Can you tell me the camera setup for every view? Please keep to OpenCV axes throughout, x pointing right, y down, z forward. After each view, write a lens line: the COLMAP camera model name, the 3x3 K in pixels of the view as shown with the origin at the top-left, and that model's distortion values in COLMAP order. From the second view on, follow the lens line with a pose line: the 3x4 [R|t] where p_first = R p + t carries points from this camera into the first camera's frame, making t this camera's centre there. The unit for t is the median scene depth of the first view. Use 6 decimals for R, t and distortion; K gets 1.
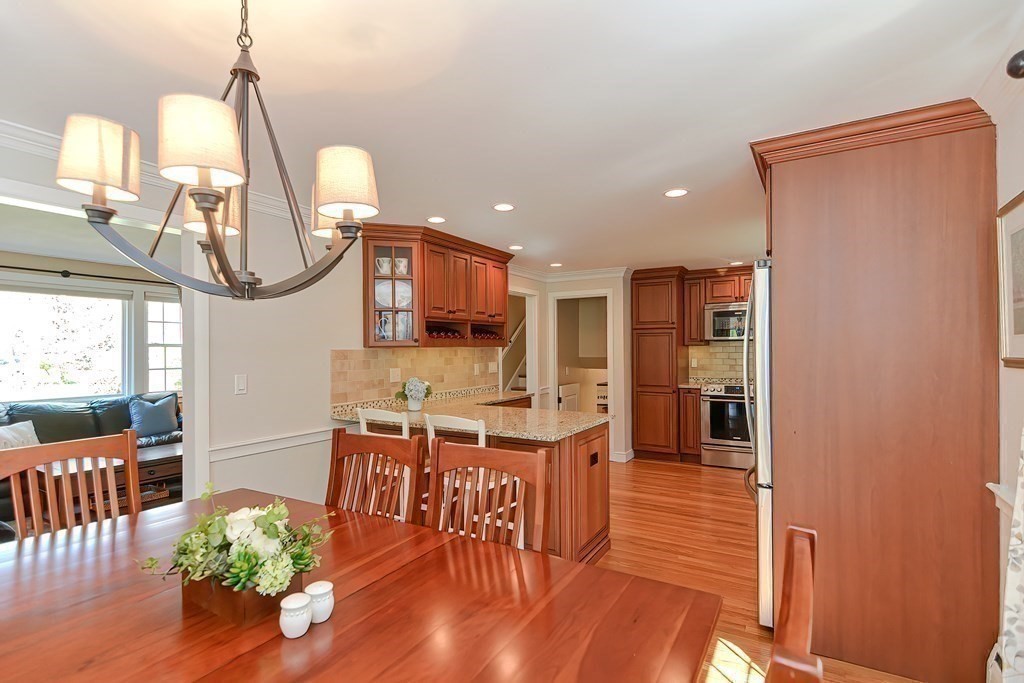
lens RADIAL K [[500.6, 0, 506.2], [0, 500.6, 341.6], [0, 0, 1]] dist [0.010962, -0.005513]
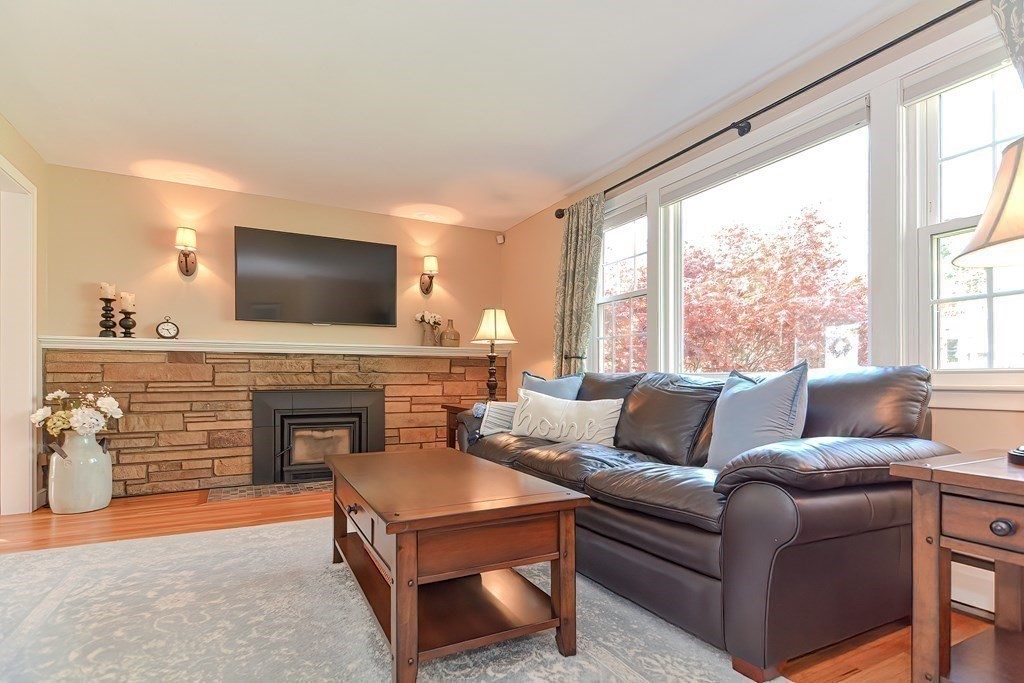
lens RADIAL K [[500.6, 0, 486.2], [0, 500.6, 379.4], [0, 0, 1]] dist [0.010962, -0.005513]
pose [[-0.534532, 0.004272, -0.845137, -0.278970], [0.015943, 0.999860, -0.005030, 0.107911], [0.844998, -0.016162, -0.534526, 0.955196]]
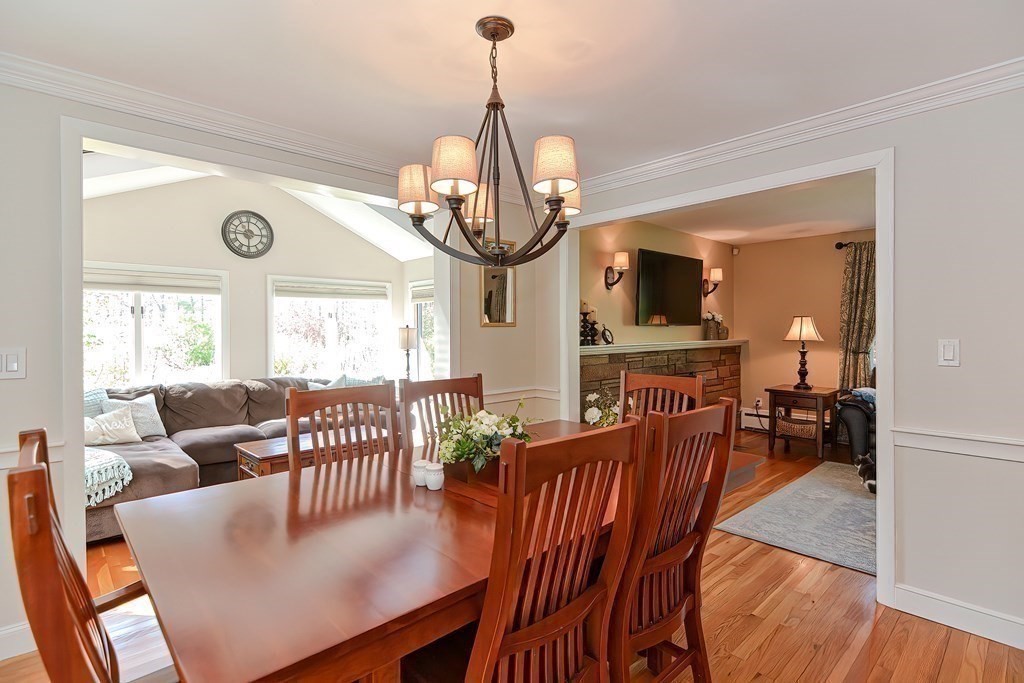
lens RADIAL K [[500.6, 0, 509.6], [0, 500.6, 337.9], [0, 0, 1]] dist [0.010962, -0.005513]
pose [[-0.291990, 0.016581, -0.956278, 0.185868], [0.021419, 0.999712, 0.010794, 0.024249], [0.956181, -0.017331, -0.292261, 0.334840]]
